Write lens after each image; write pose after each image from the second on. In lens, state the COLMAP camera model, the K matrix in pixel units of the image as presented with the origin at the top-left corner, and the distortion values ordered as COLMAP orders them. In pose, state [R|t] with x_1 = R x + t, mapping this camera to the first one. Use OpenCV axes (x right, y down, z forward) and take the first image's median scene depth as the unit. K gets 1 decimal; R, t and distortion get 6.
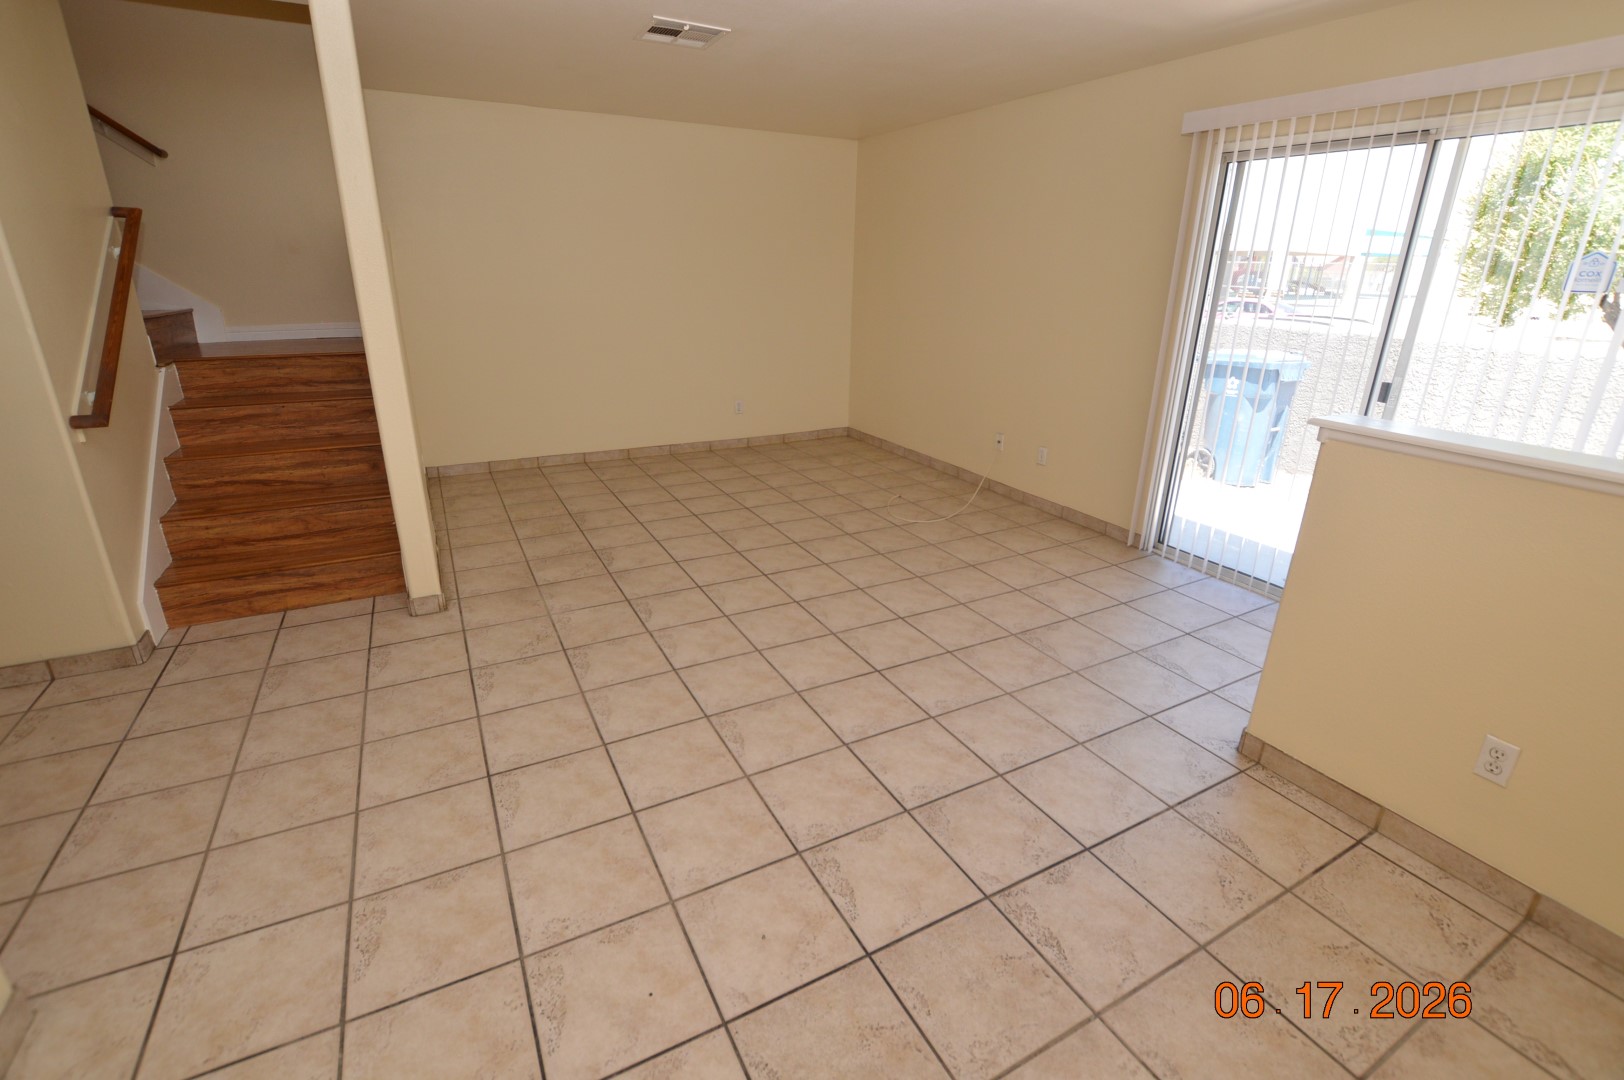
lens RADIAL K [[725.0, 0, 812.0], [0, 725.0, 540.0], [0, 0, 1]] dist [-0.032295, -0.000002]
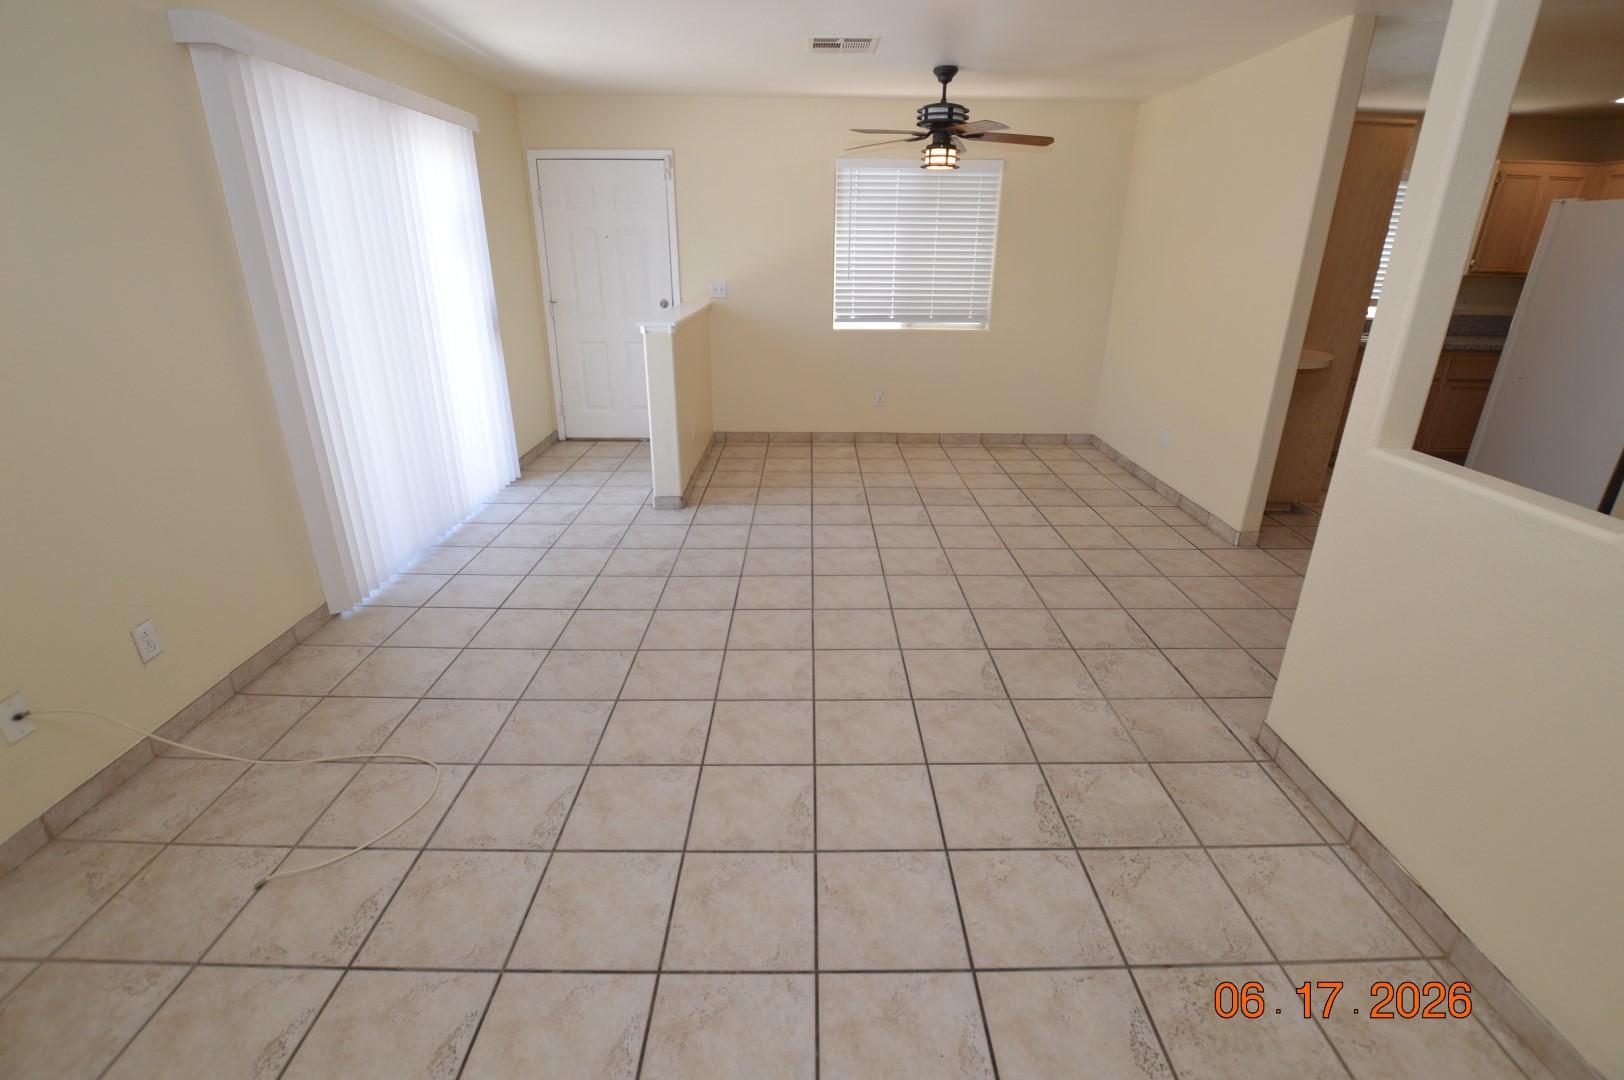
lens RADIAL K [[725.0, 0, 812.0], [0, 725.0, 540.0], [0, 0, 1]] dist [-0.032295, -0.000002]
pose [[-0.884654, -0.197358, 0.422419, -0.399369], [0.138670, 0.753625, 0.642511, -0.629102], [-0.445150, 0.626976, -0.639329, 1.640059]]
